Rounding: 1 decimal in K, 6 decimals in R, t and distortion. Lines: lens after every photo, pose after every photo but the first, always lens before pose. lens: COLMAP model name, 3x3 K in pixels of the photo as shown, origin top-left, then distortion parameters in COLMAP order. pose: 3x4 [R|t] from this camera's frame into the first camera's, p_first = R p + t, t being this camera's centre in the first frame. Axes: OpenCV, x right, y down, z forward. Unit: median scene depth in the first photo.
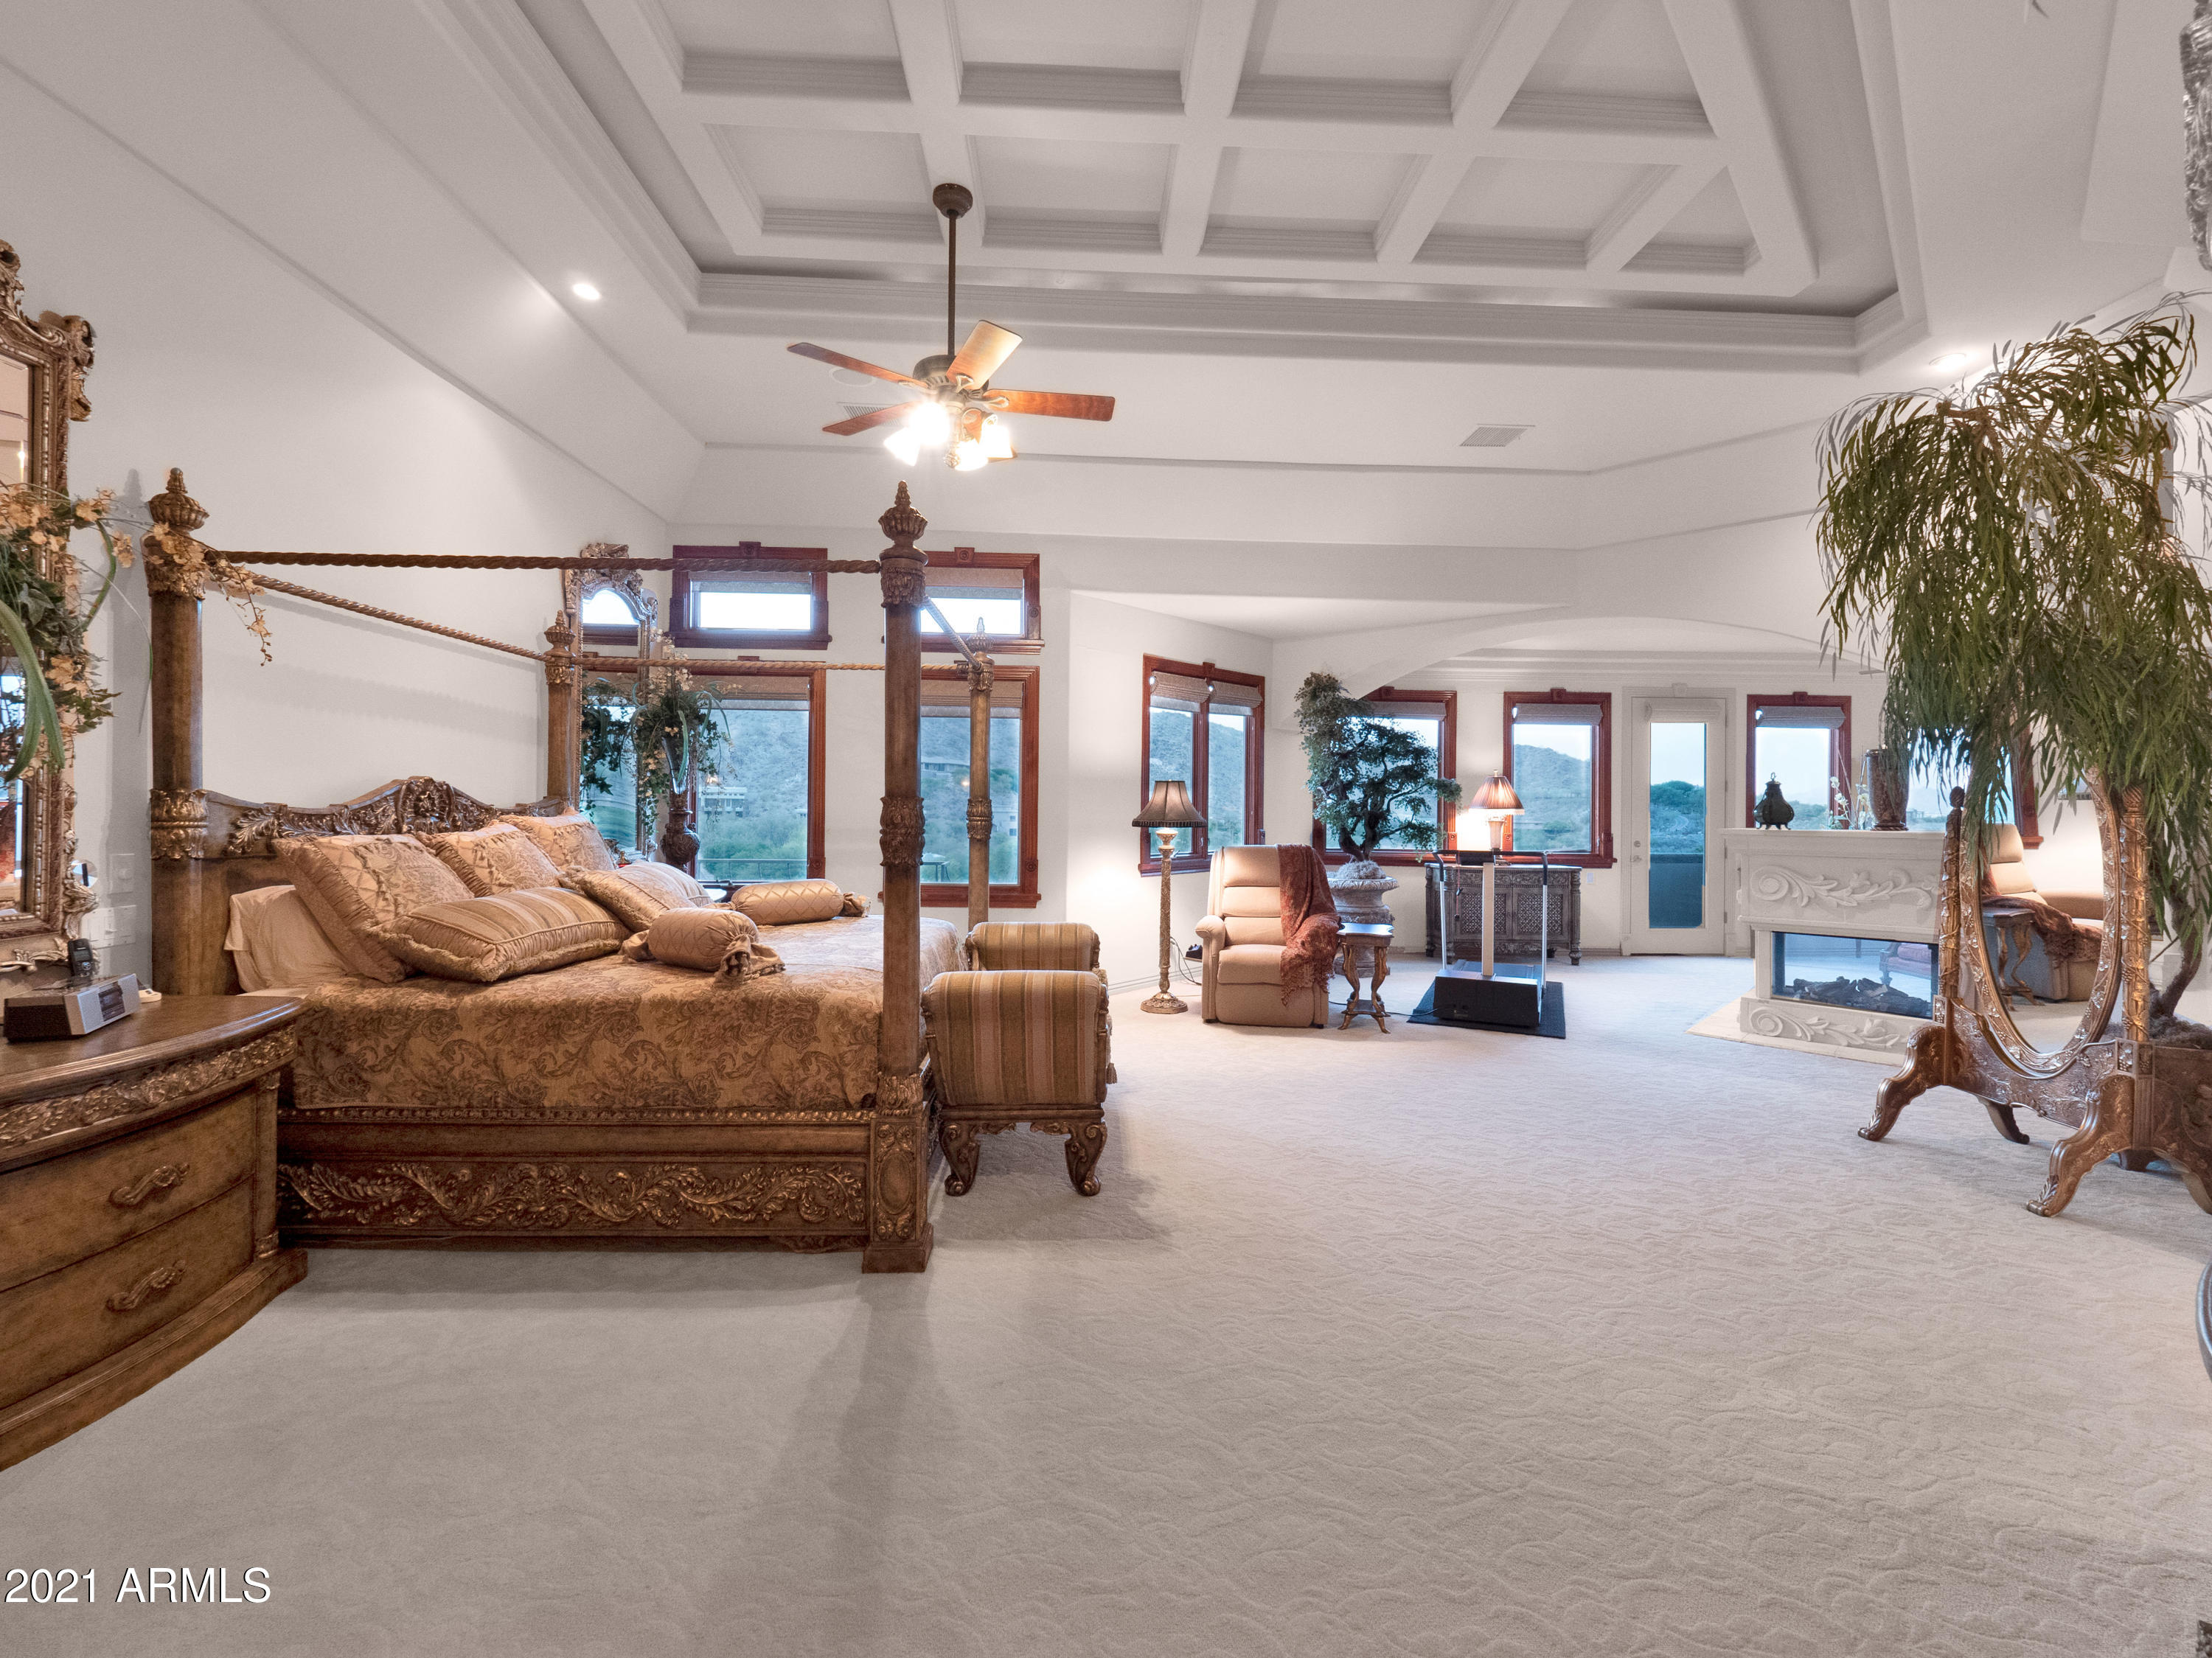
lens RADIAL K [[944.3, 0, 1120.1], [0, 944.3, 811.3], [0, 0, 1]] dist [-0.009088, -0.000511]
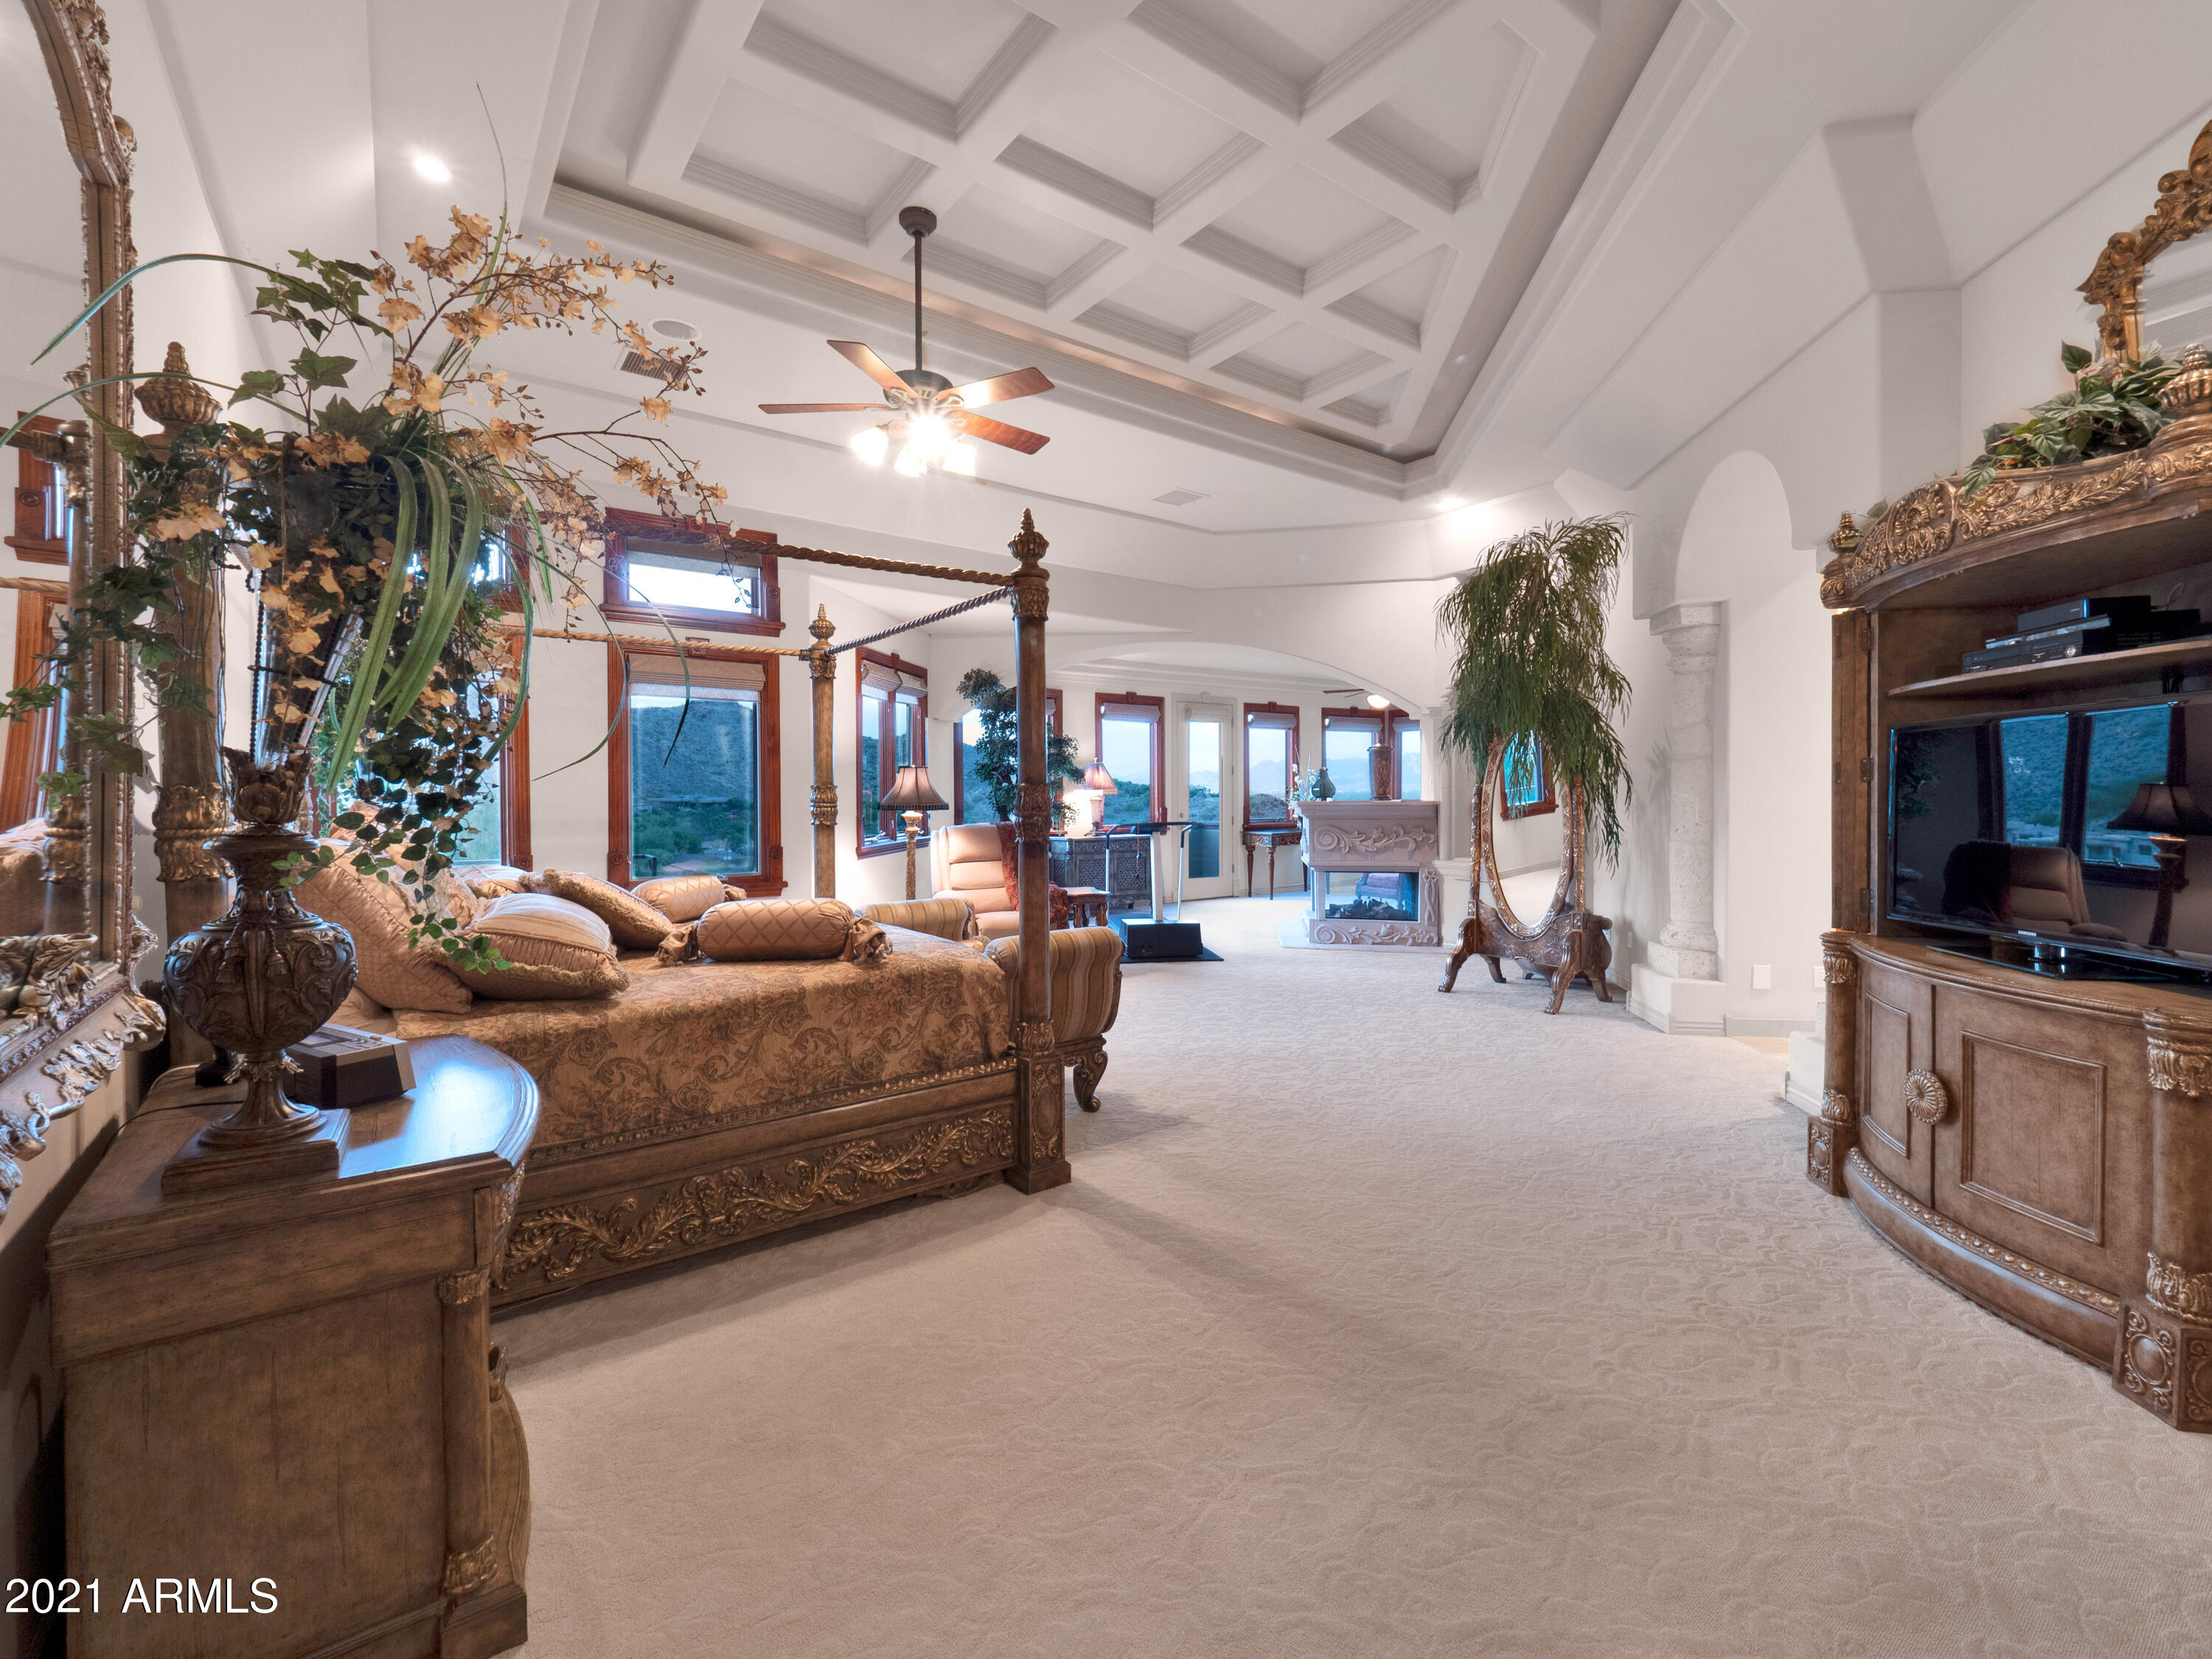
lens RADIAL K [[931.1, 0, 1108.1], [0, 931.1, 810.2], [0, 0, 1]] dist [0.015439, -0.015340]
pose [[0.831700, -0.025045, 0.554660, -0.751035], [0.015165, 0.999634, 0.022399, -0.007731], [-0.555018, -0.010218, 0.831776, -0.006708]]
